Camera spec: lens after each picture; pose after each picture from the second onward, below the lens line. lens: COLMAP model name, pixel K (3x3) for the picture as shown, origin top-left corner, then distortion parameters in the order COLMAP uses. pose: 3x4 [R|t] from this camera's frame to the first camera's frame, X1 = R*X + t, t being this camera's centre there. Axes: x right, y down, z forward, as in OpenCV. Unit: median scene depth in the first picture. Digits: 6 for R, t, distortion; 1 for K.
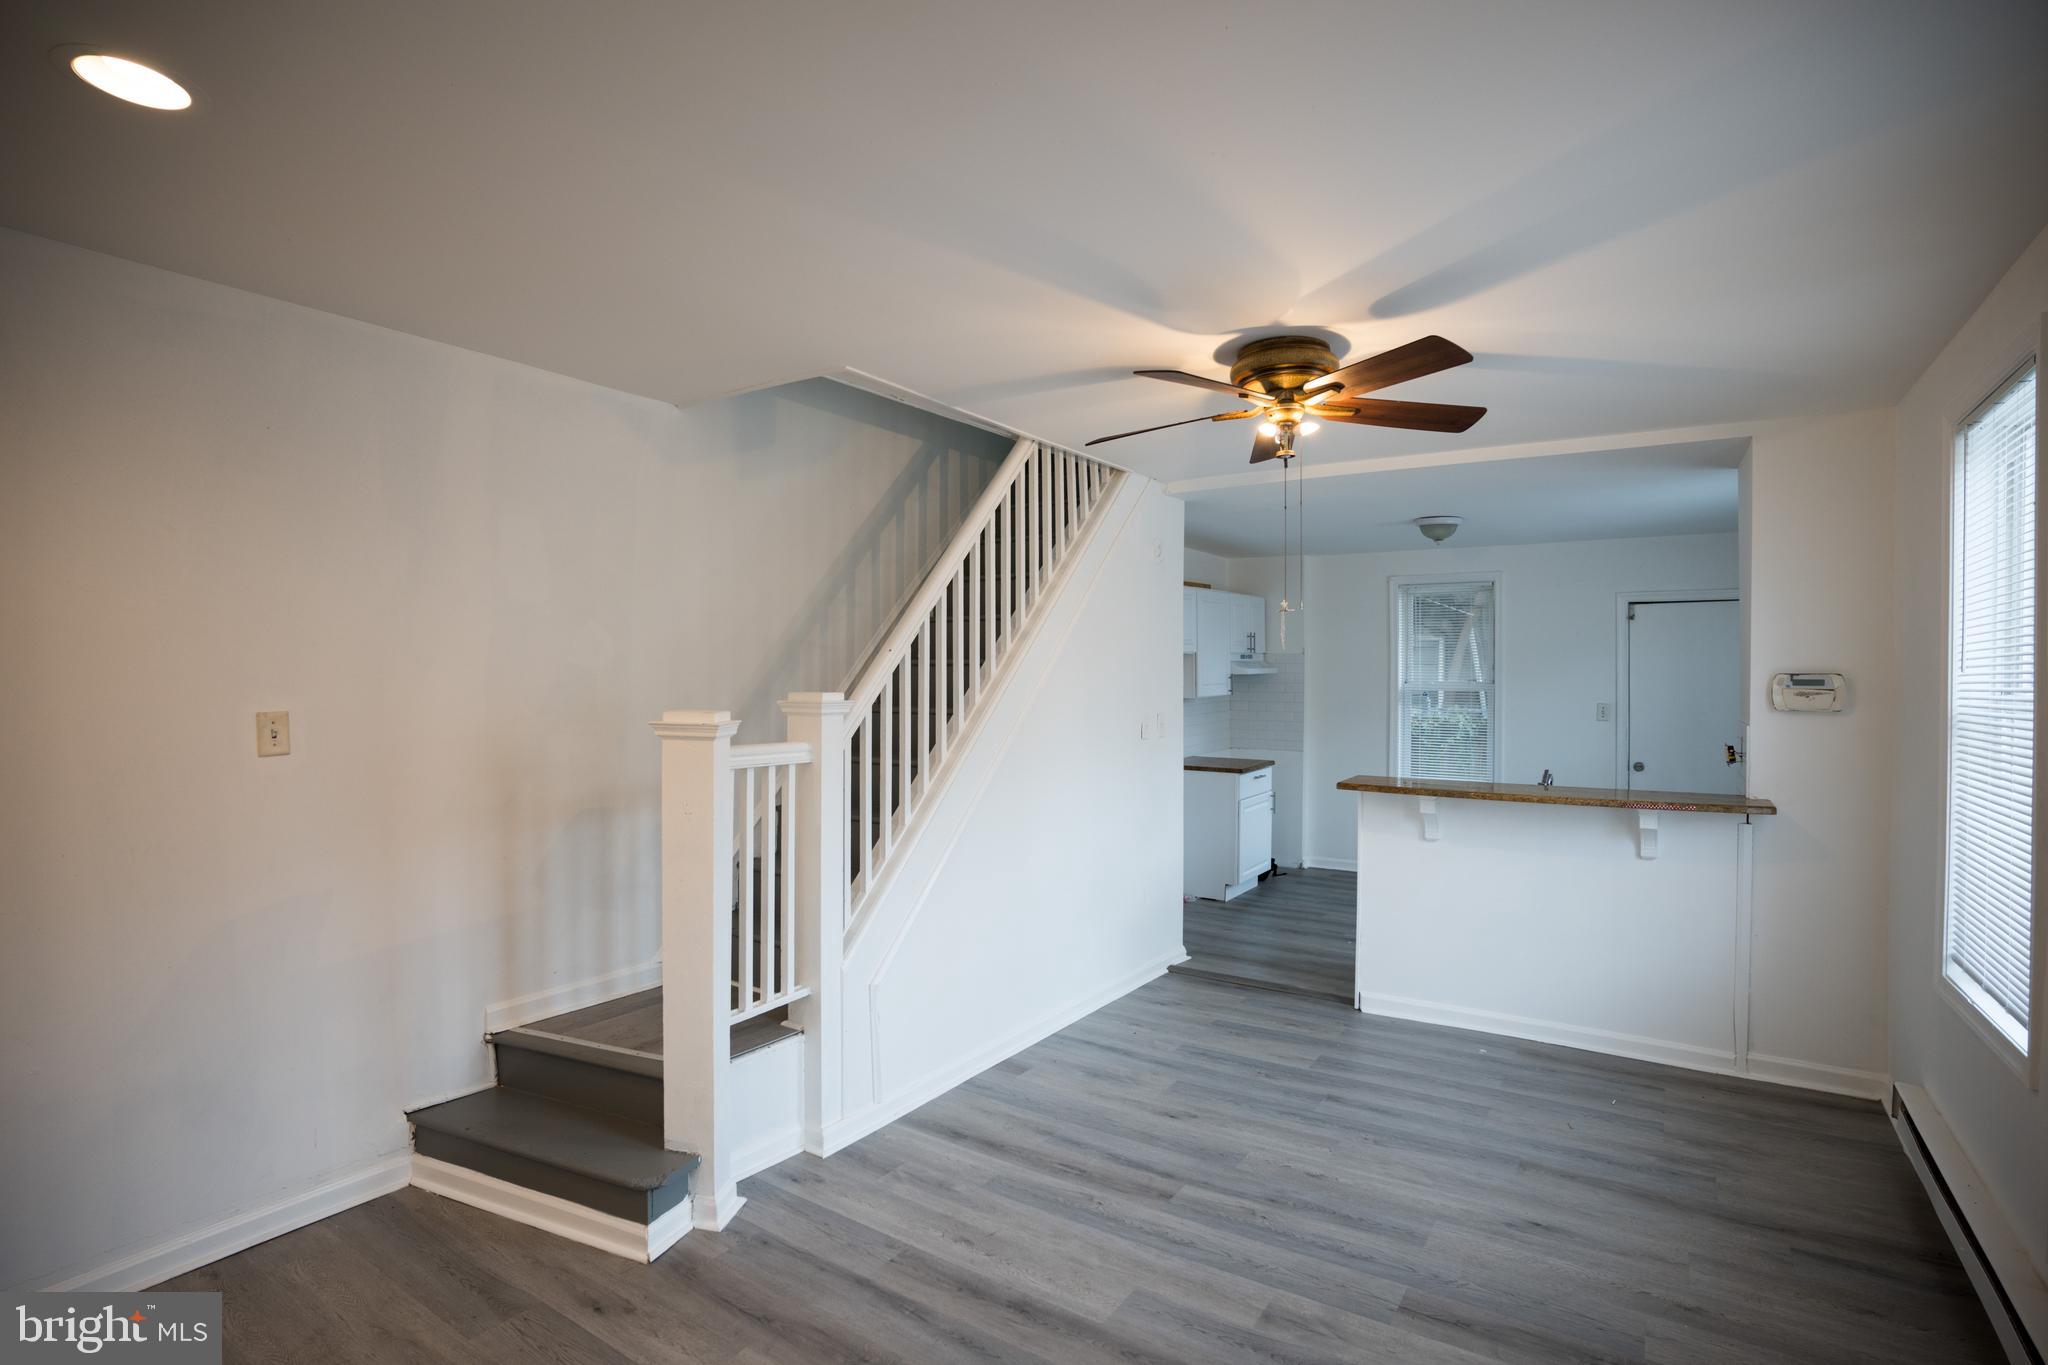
lens RADIAL K [[1000.3, 0, 1024.0], [0, 1000.3, 682.5], [0, 0, 1]] dist [-0.073635, 0.035469]
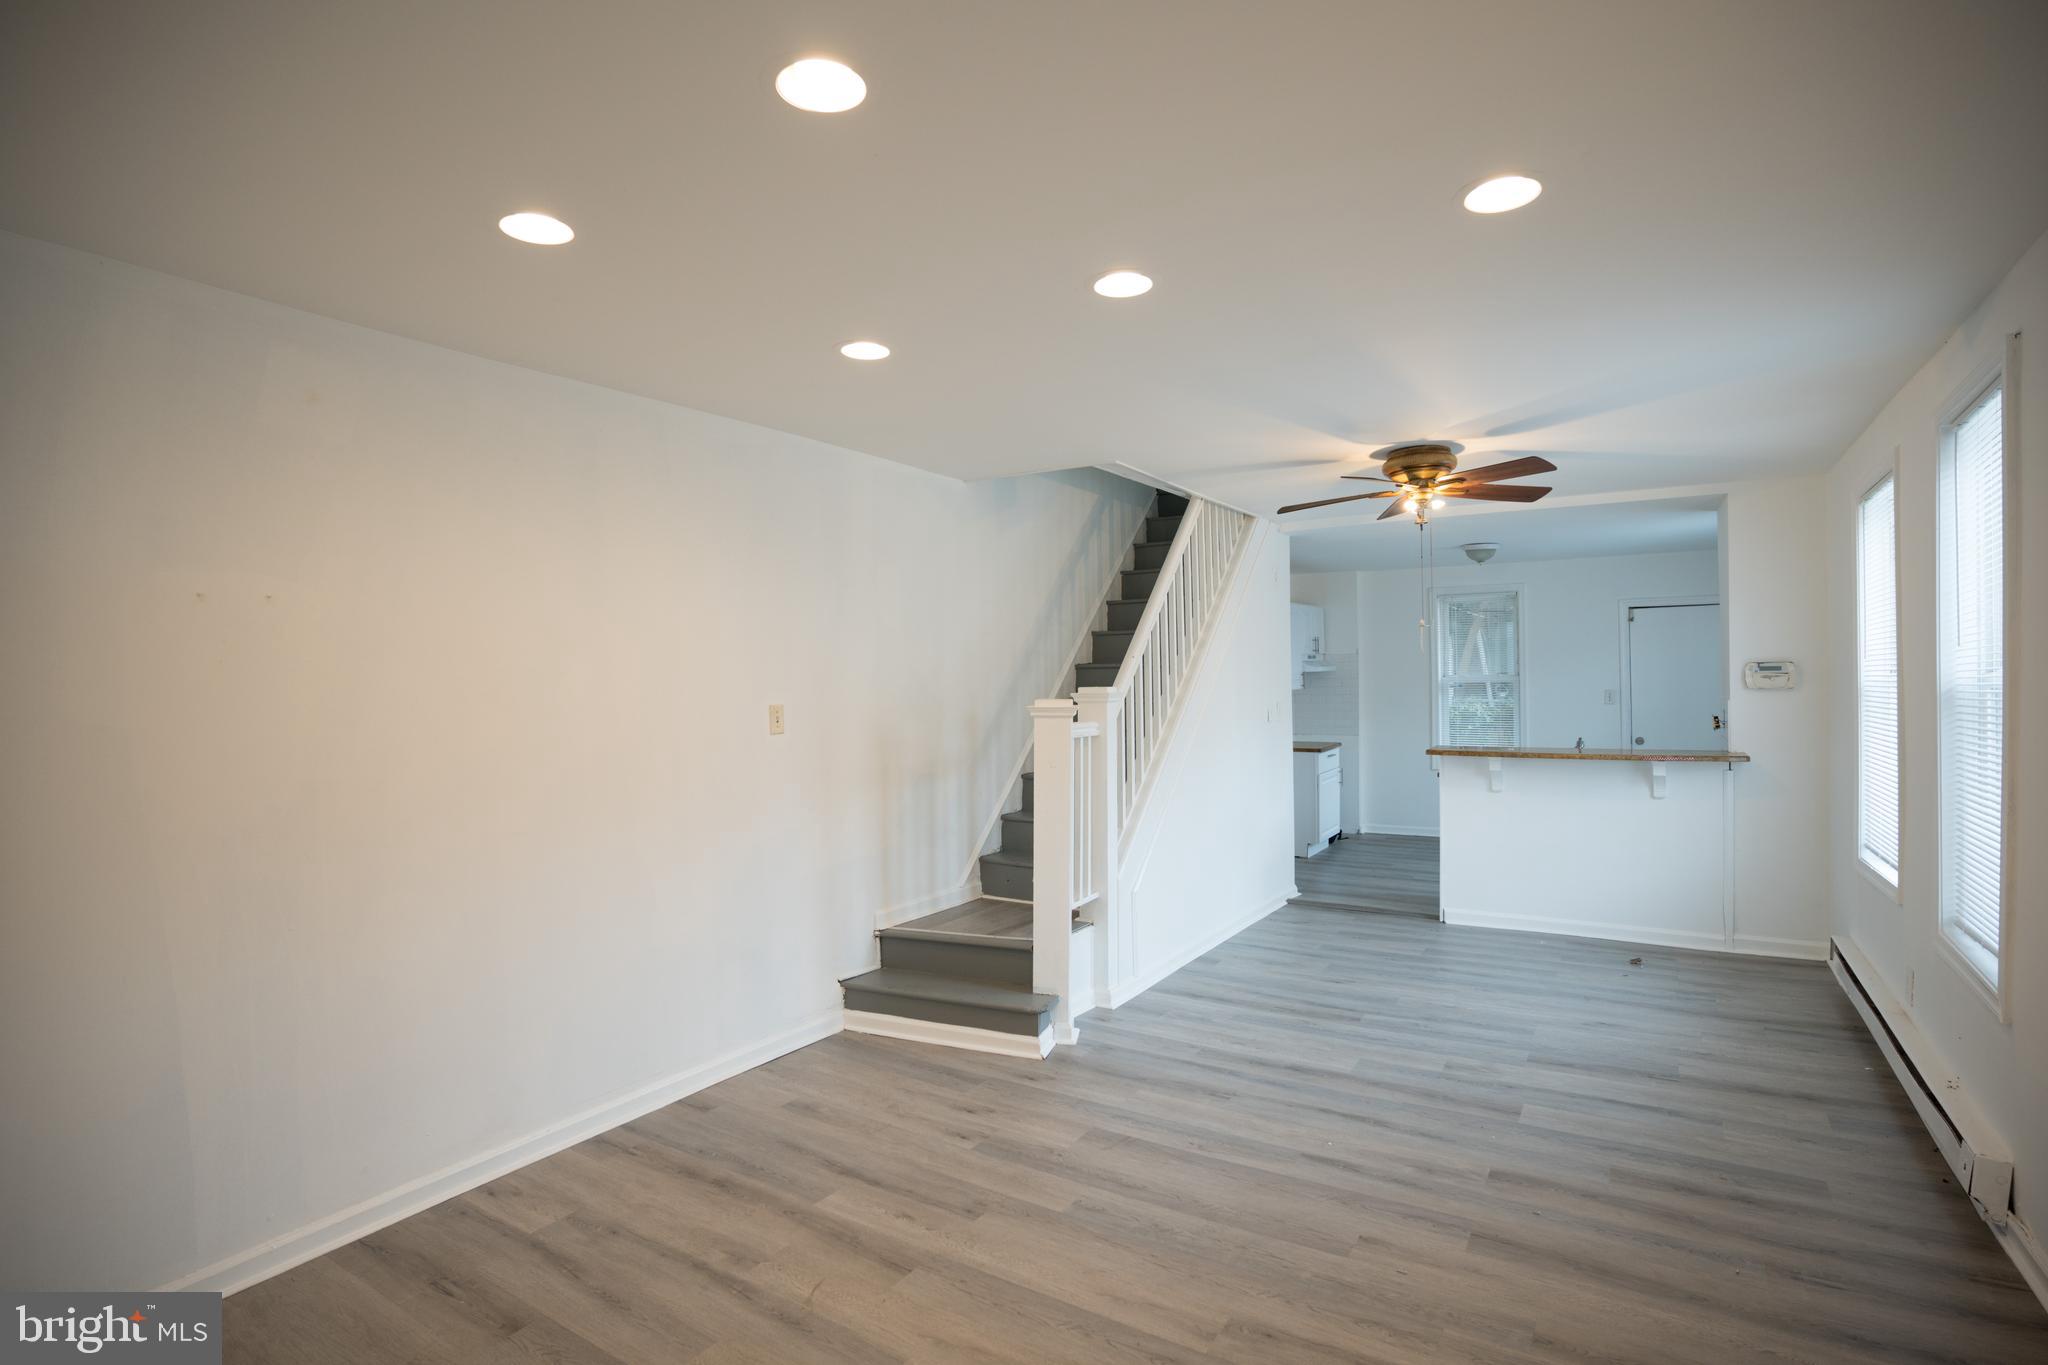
lens RADIAL K [[1000.3, 0, 1024.0], [0, 1000.3, 682.5], [0, 0, 1]] dist [-0.073635, 0.035469]
pose [[0.999679, -0.018447, 0.017353, -0.320586], [0.018512, 0.999822, -0.003553, 0.005837], [-0.017284, 0.003873, 0.999843, -0.418420]]
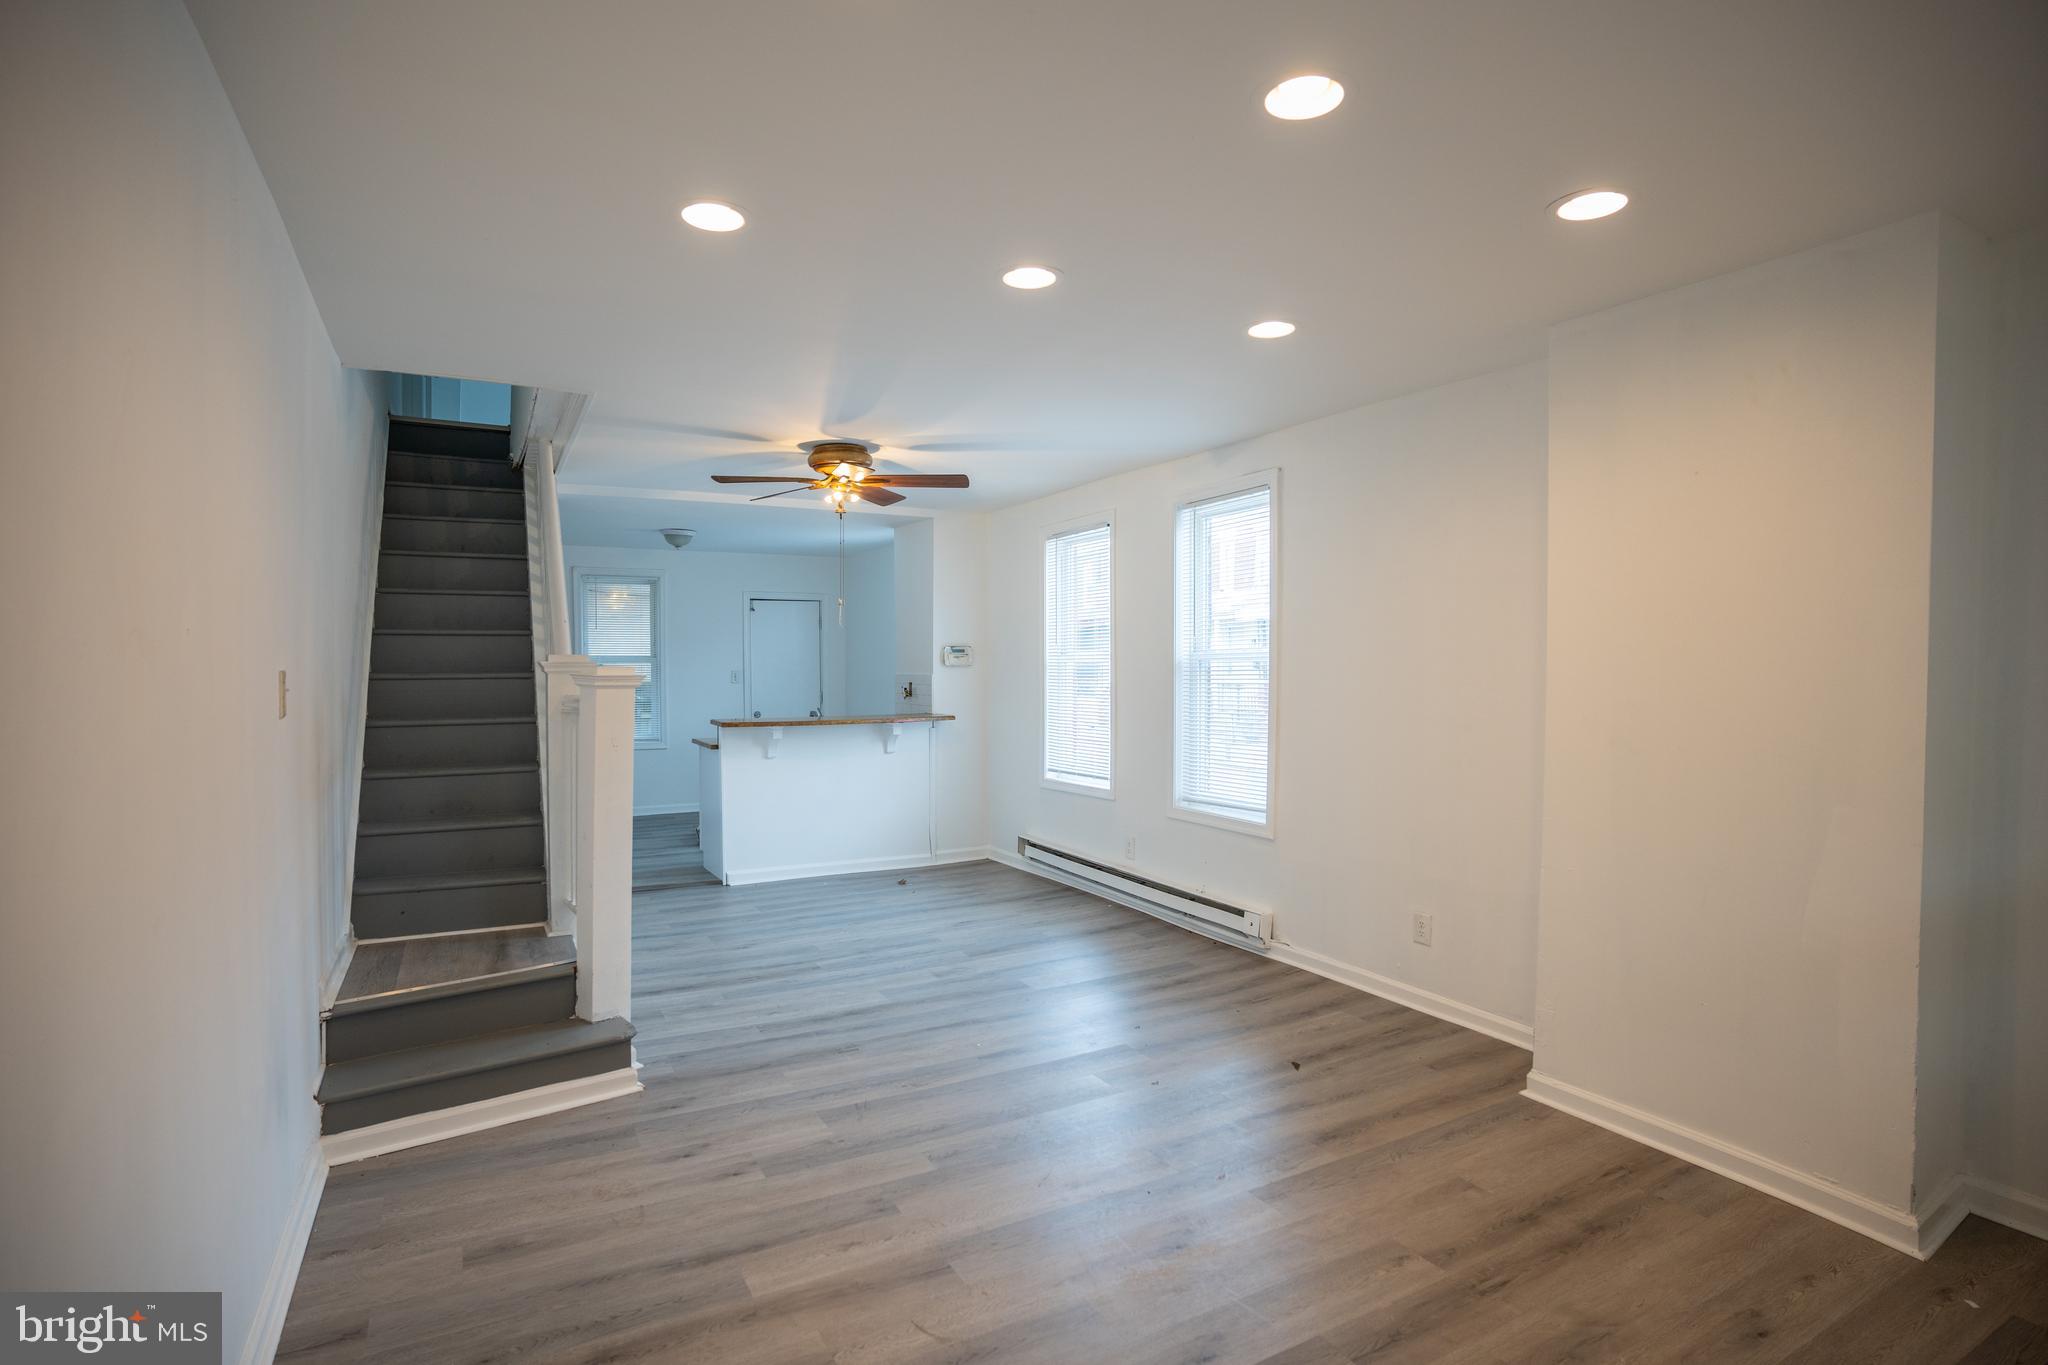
lens RADIAL K [[1018.7, 0, 1024.0], [0, 1018.7, 682.5], [0, 0, 1]] dist [-0.074373, 0.037283]
pose [[0.459344, -0.022931, 0.887962, -0.981841], [0.008469, 0.999734, 0.021437, 0.021324], [-0.888218, -0.002326, 0.459417, -0.048131]]
